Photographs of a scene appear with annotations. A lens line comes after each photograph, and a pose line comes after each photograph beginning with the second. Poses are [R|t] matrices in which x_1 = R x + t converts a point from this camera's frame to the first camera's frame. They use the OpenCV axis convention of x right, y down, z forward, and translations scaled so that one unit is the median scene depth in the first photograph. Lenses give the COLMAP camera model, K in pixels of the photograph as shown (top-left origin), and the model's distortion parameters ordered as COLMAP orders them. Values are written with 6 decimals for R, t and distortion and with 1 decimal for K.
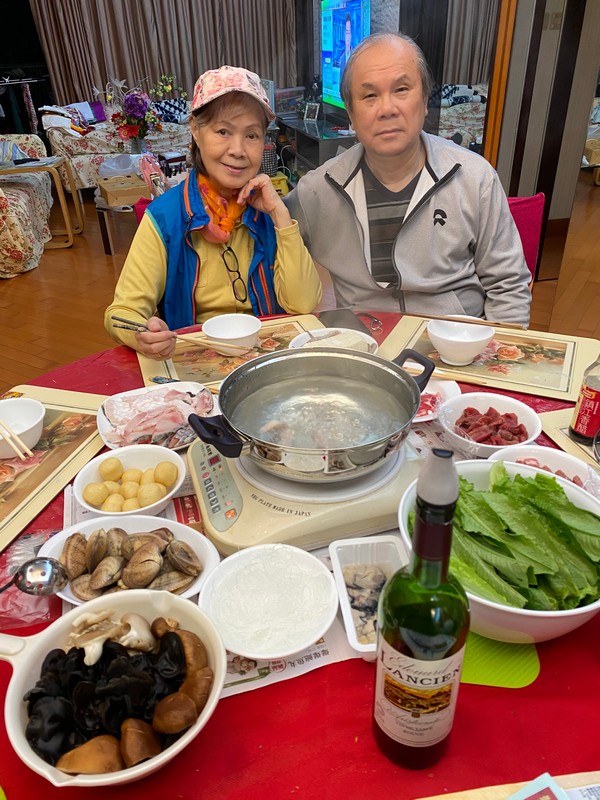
lens RADIAL K [[607.0, 0, 300.0], [0, 607.0, 400.0], [0, 0, 1]] dist [0.004326, -0.003608]
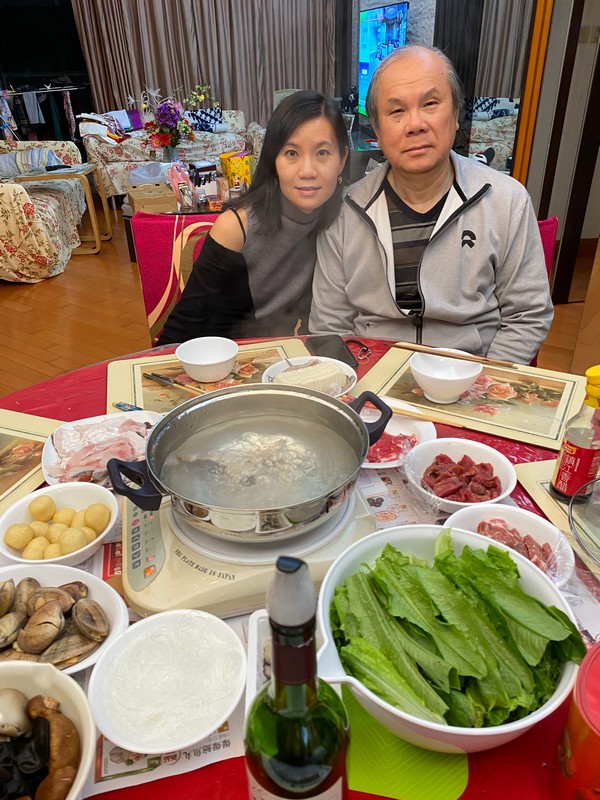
lens RADIAL K [[611.4, 0, 300.0], [0, 611.4, 400.0], [0, 0, 1]] dist [0.001071, 0.000214]
pose [[0.997832, 0.039125, -0.052917, 0.104732], [-0.039955, 0.999093, -0.014731, -0.044574], [0.052292, 0.016813, 0.998490, 0.064976]]
